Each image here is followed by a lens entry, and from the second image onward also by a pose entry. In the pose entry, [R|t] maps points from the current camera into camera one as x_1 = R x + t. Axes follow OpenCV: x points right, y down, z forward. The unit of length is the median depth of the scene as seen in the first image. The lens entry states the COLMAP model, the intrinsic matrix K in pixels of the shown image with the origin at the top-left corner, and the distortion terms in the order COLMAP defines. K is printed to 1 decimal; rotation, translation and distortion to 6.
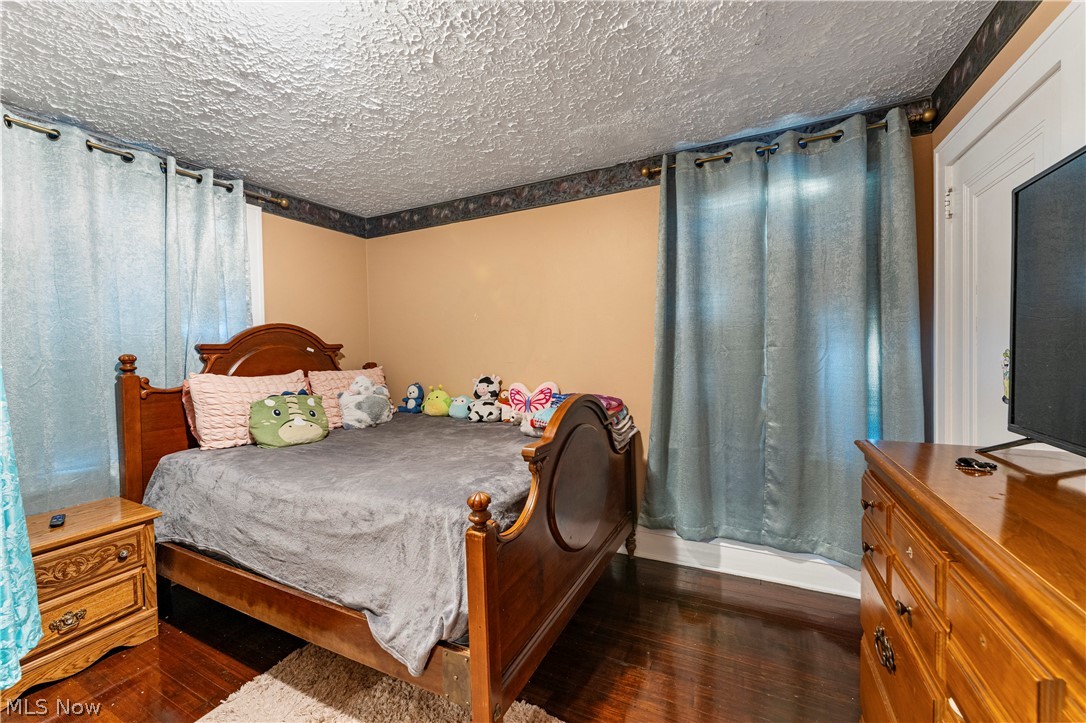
lens RADIAL K [[433.8, 0, 539.7], [0, 433.8, 360.2], [0, 0, 1]] dist [-0.000419, -0.000210]
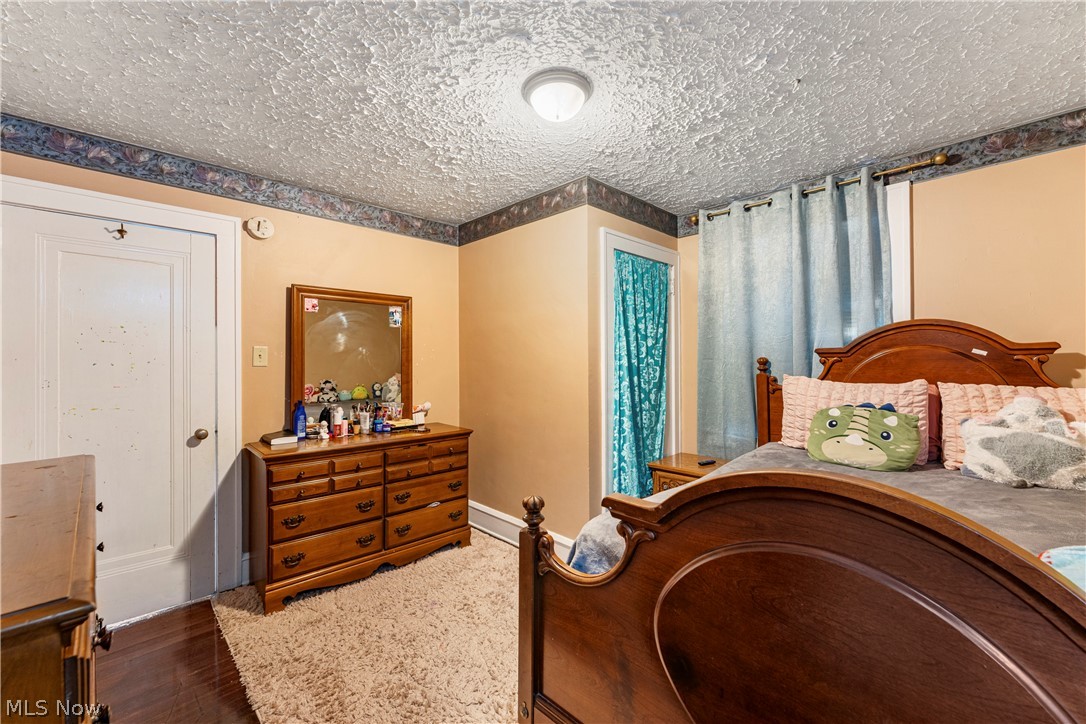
lens RADIAL K [[433.8, 0, 539.7], [0, 433.8, 360.7], [0, 0, 1]] dist [-0.000419, -0.000210]
pose [[-0.325835, 0.017428, -0.945266, 0.379448], [-0.012903, 0.999655, 0.022879, -0.018961], [0.945339, 0.019652, -0.325498, 0.616147]]
